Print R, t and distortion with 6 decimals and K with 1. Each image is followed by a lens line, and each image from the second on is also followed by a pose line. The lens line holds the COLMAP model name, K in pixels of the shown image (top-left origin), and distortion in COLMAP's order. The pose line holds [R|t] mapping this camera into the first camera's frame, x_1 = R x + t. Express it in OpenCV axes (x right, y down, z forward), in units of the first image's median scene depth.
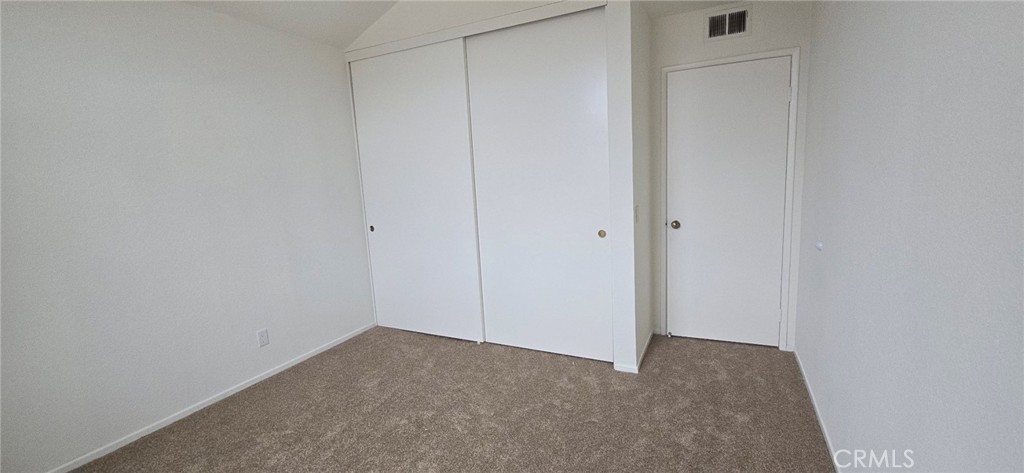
lens RADIAL K [[419.2, 0, 501.9], [0, 419.2, 239.1], [0, 0, 1]] dist [0.001882, -0.005460]
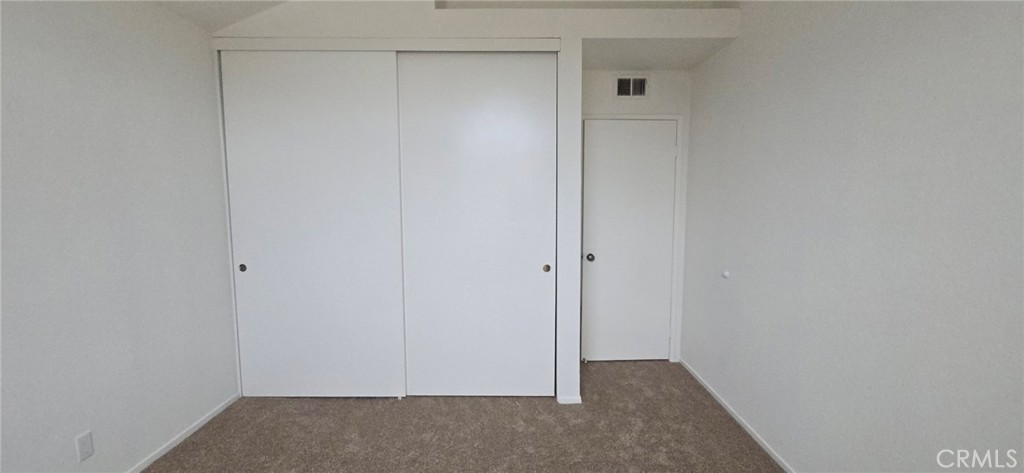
lens RADIAL K [[419.2, 0, 507.0], [0, 419.2, 238.5], [0, 0, 1]] dist [0.001882, -0.005460]
pose [[0.892002, 0.004981, 0.452005, -0.289009], [0.028005, 0.997409, -0.066258, -0.018103], [-0.451164, 0.071761, 0.889551, 0.131953]]
